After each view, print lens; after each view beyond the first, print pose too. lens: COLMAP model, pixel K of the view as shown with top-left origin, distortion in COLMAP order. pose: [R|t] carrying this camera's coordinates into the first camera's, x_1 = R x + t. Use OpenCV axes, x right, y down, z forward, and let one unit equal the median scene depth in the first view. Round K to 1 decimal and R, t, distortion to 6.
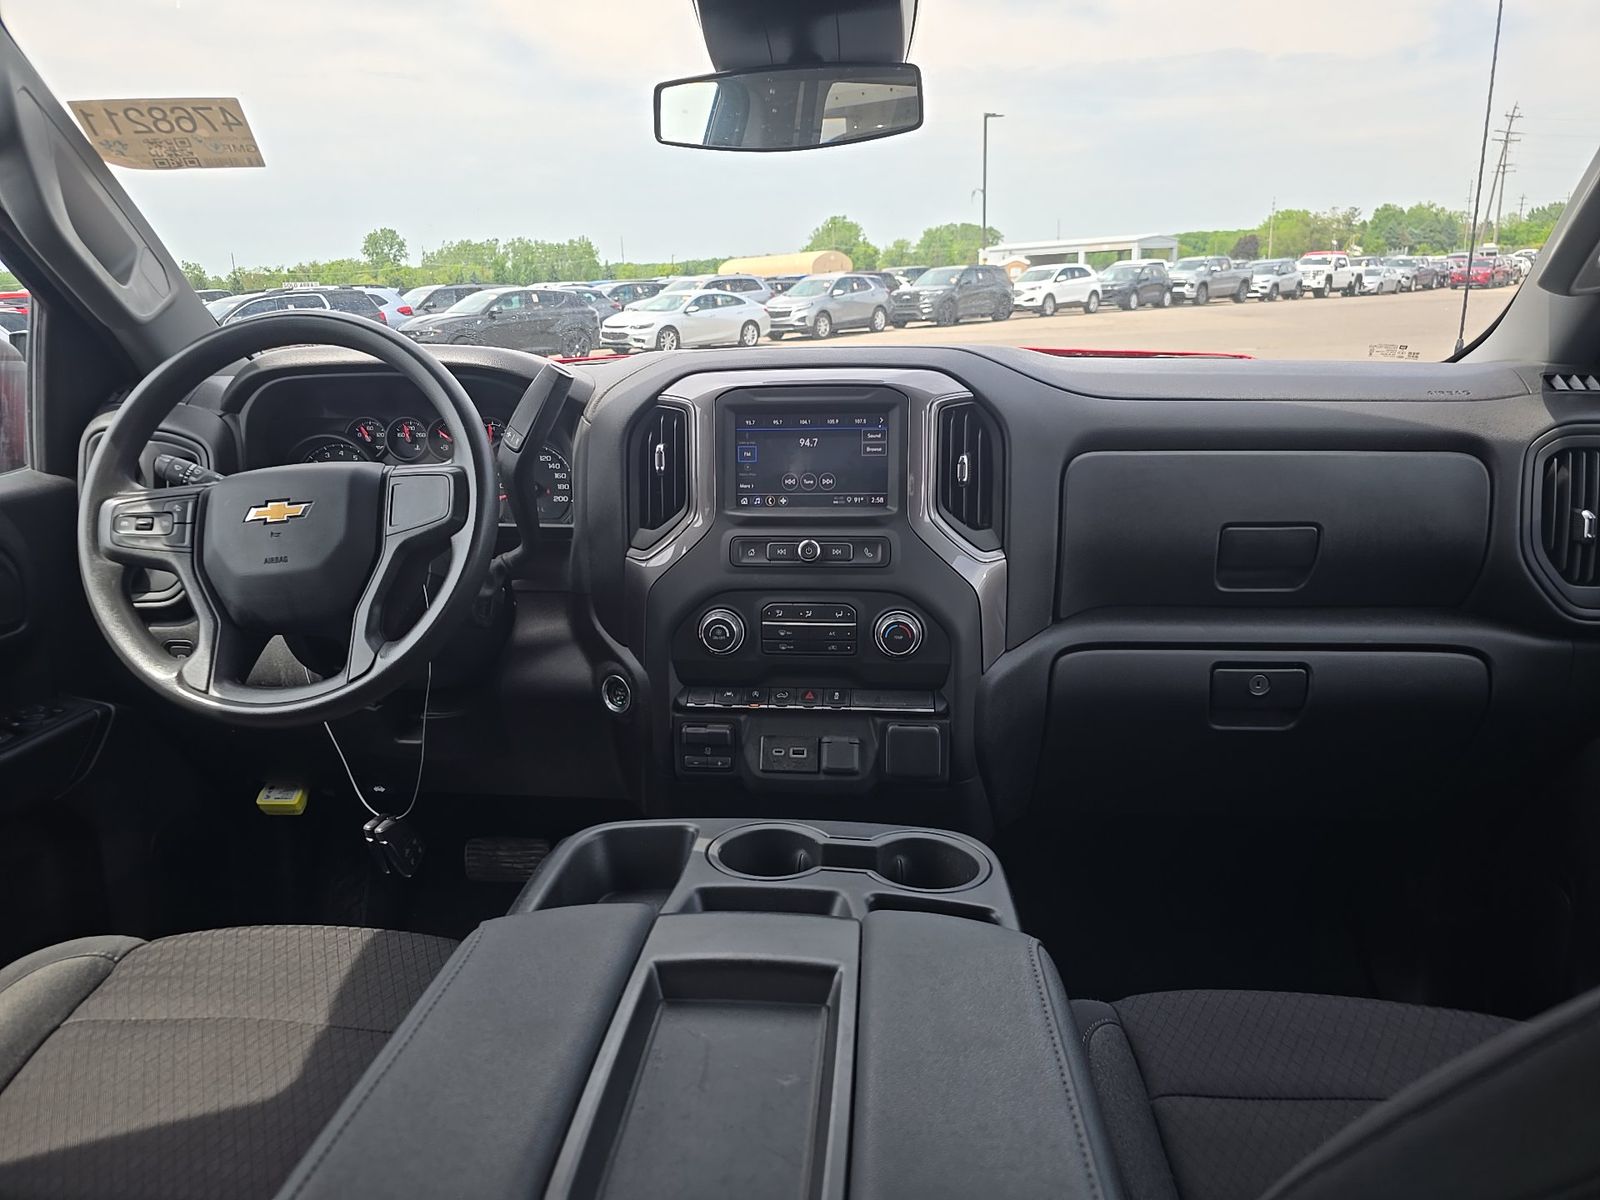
lens RADIAL K [[1070.8, 0, 811.1], [0, 1070.8, 600.0], [0, 0, 1]] dist [0.029294, -0.011664]
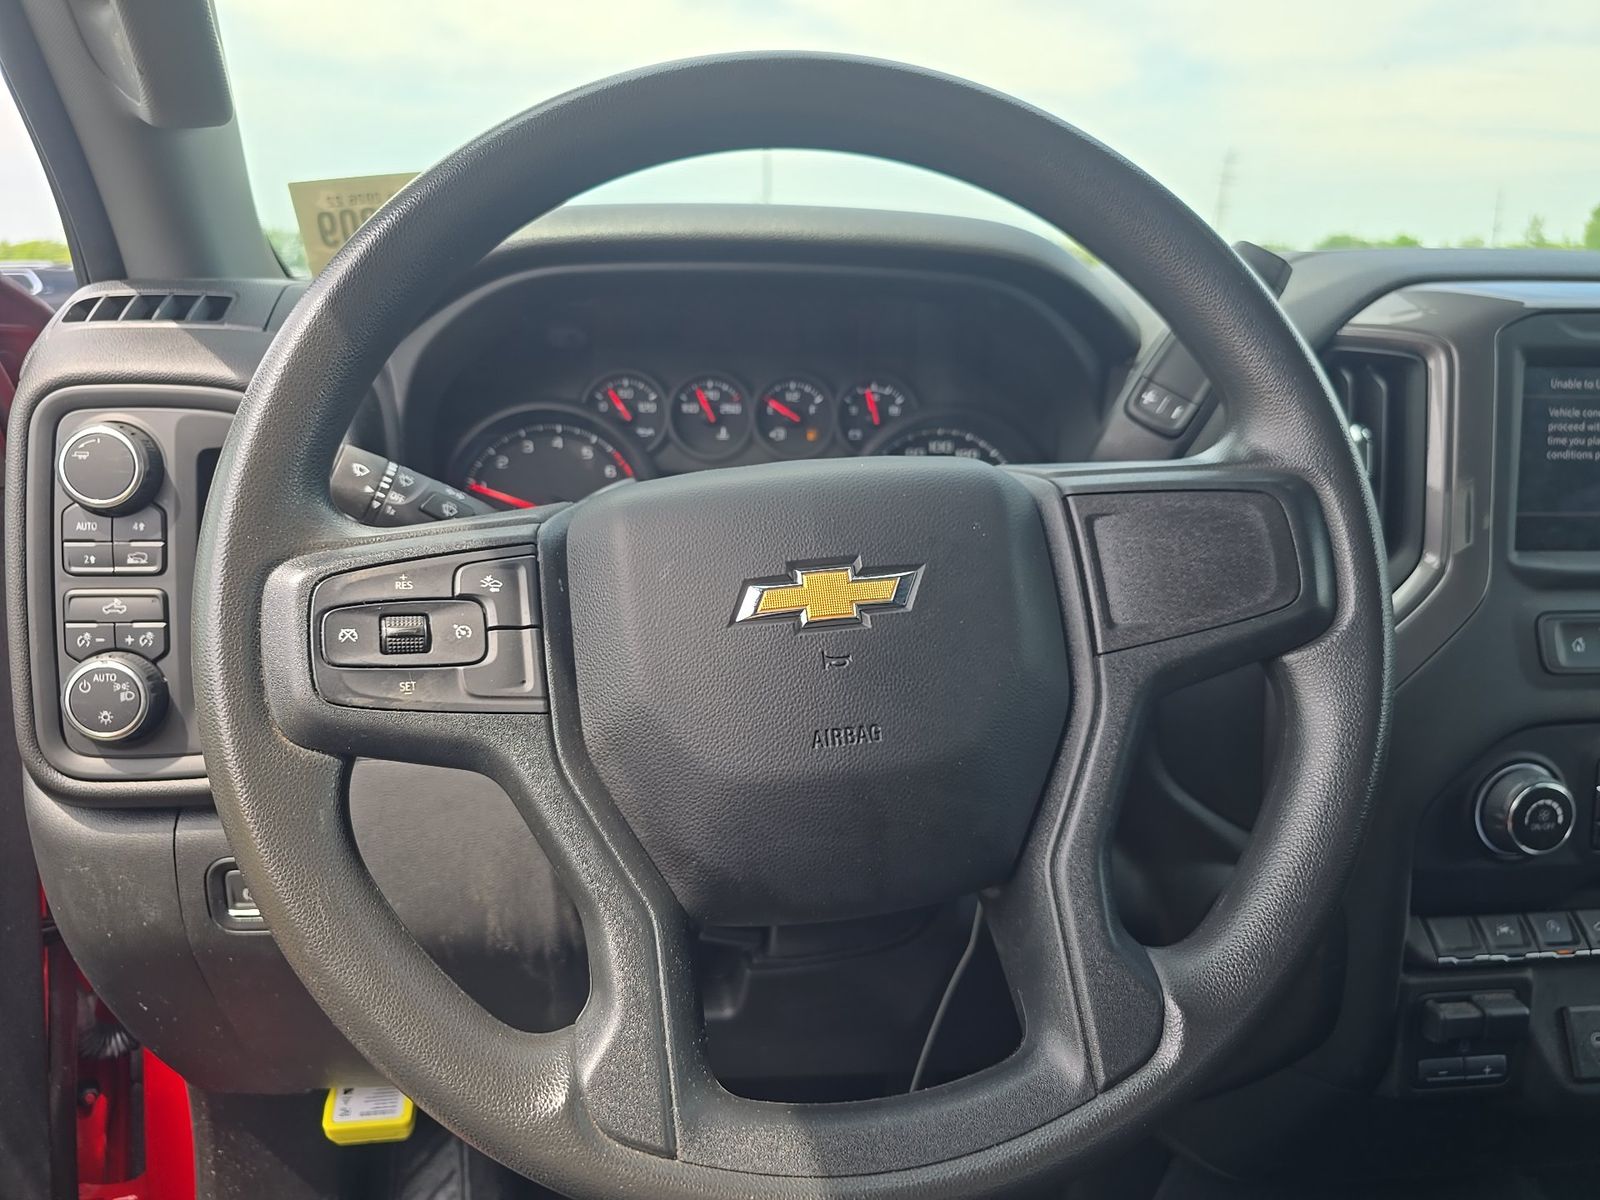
lens RADIAL K [[1070.8, 0, 793.0], [0, 1070.8, 593.4], [0, 0, 1]] dist [0.029294, -0.011664]
pose [[0.980185, -0.016417, 0.197405, -0.560783], [0.019332, 0.999731, -0.012847, -0.075874], [-0.197141, 0.016409, 0.980238, 0.642925]]
